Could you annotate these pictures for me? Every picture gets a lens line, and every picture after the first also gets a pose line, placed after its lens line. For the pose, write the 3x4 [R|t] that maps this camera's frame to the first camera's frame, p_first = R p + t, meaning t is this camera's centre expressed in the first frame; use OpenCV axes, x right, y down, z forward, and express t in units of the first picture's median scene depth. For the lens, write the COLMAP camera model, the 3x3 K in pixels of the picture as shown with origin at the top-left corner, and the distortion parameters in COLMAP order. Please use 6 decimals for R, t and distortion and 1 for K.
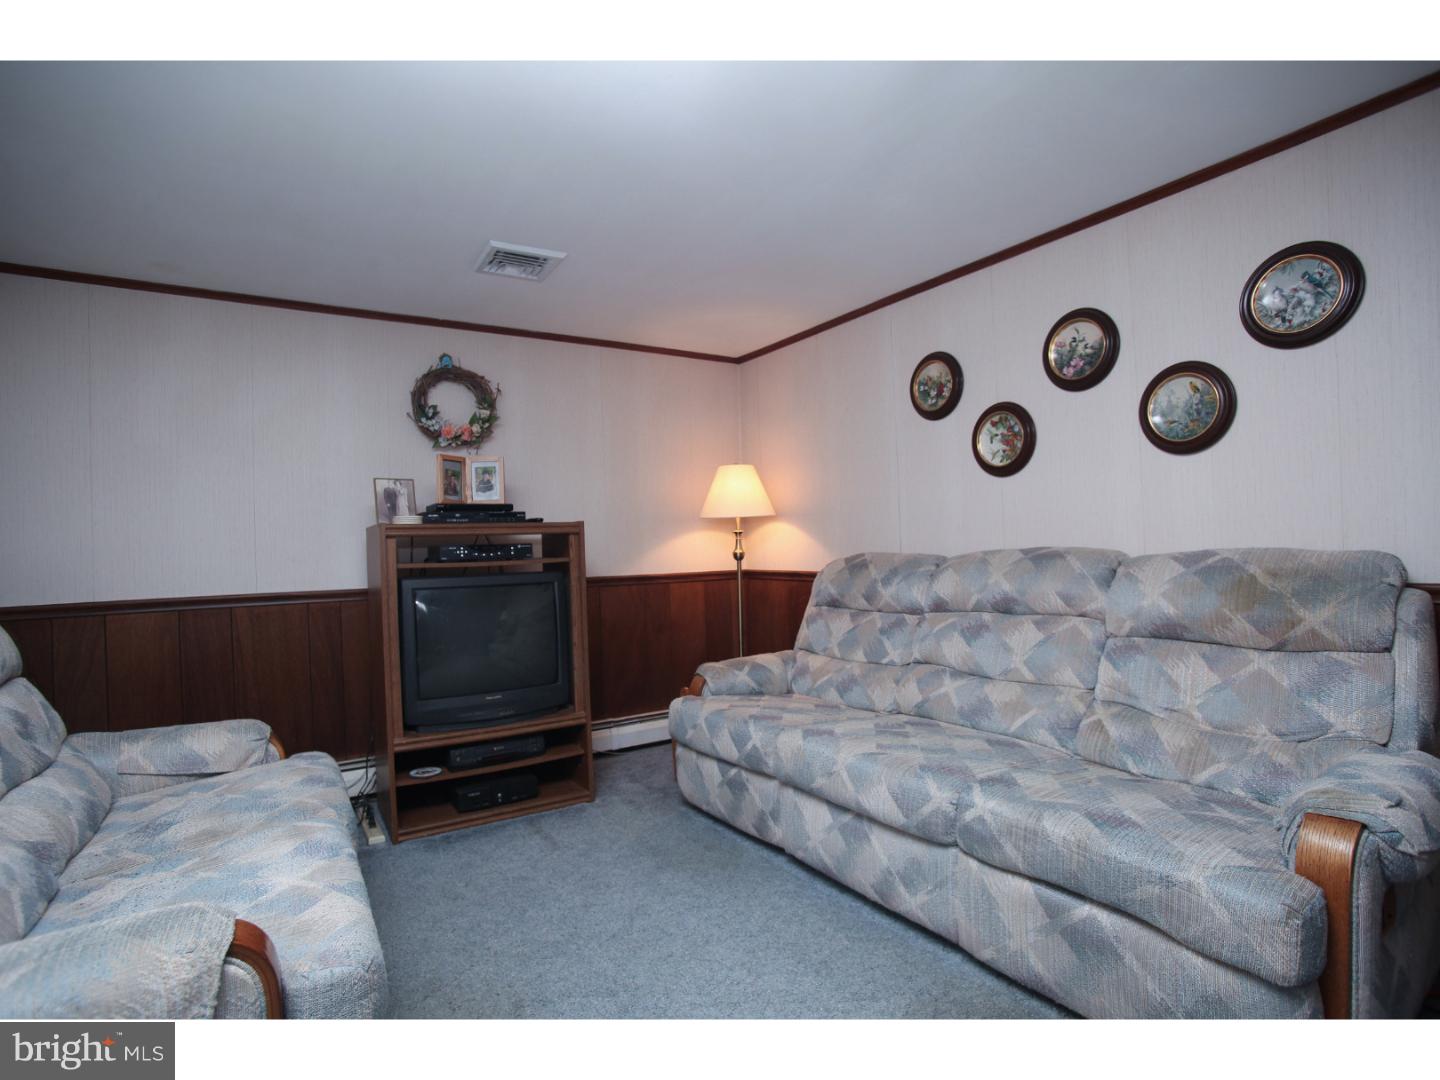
lens RADIAL K [[688.6, 0, 720.0], [0, 688.6, 540.0], [0, 0, 1]] dist [-0.072375, 0.022220]
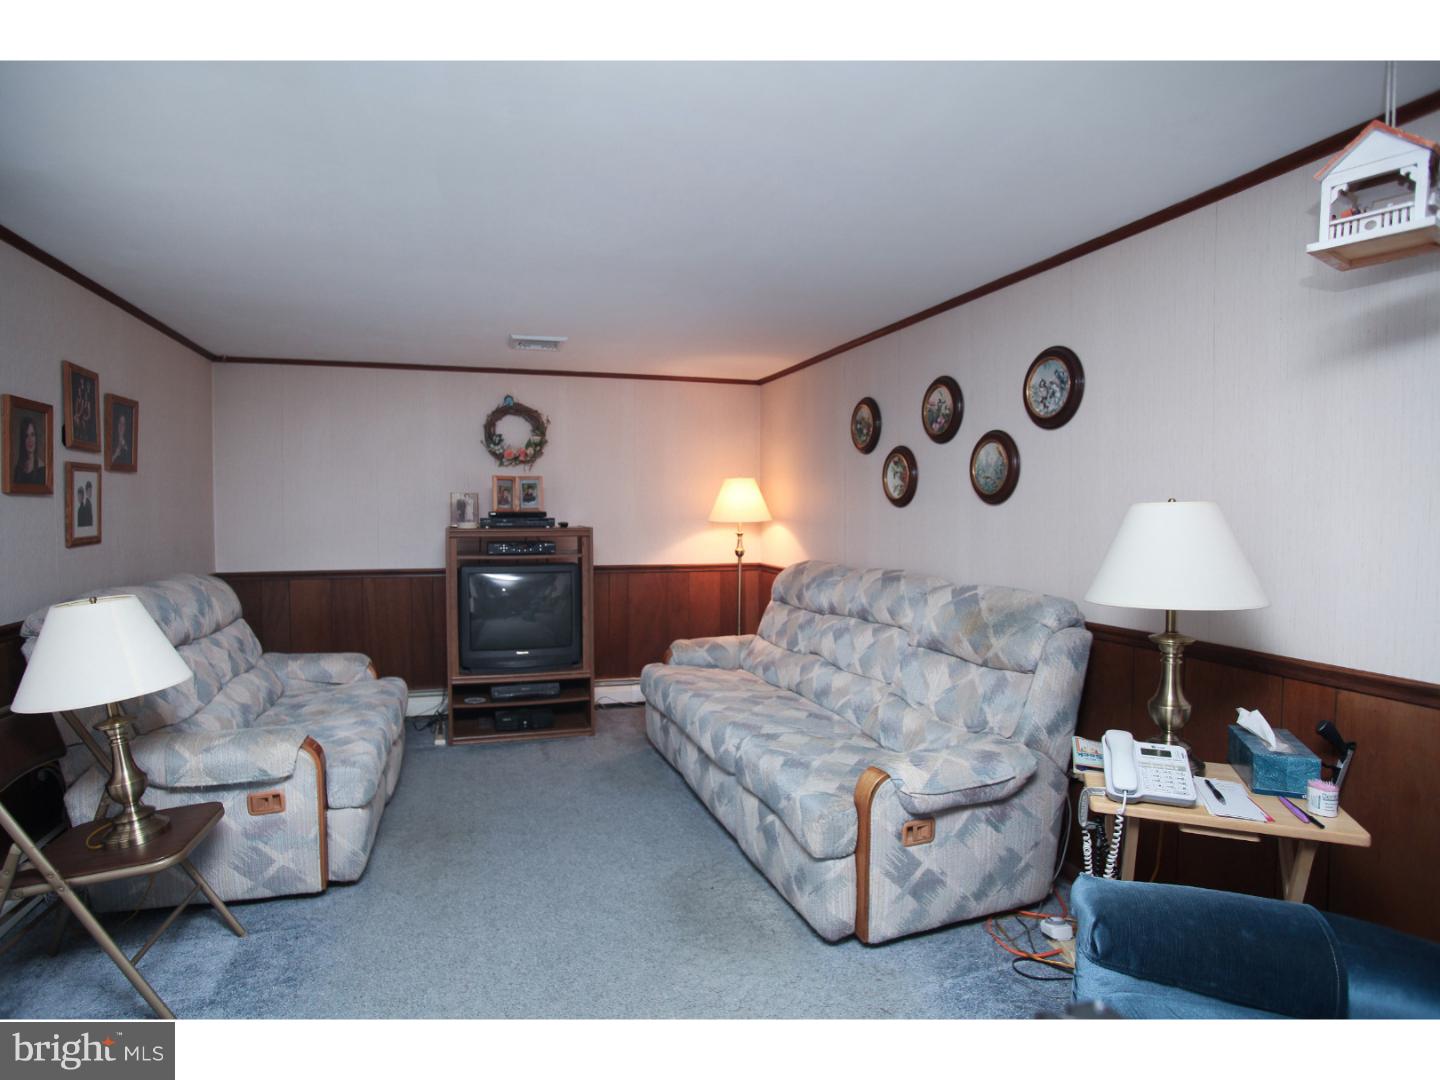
lens RADIAL K [[731.4, 0, 720.0], [0, 731.4, 540.0], [0, 0, 1]] dist [-0.090269, -0.000008]
pose [[0.968354, 0.042533, -0.245929, 0.429644], [-0.029903, 0.998046, 0.054866, -0.096912], [0.247782, -0.045776, 0.967734, -0.340074]]
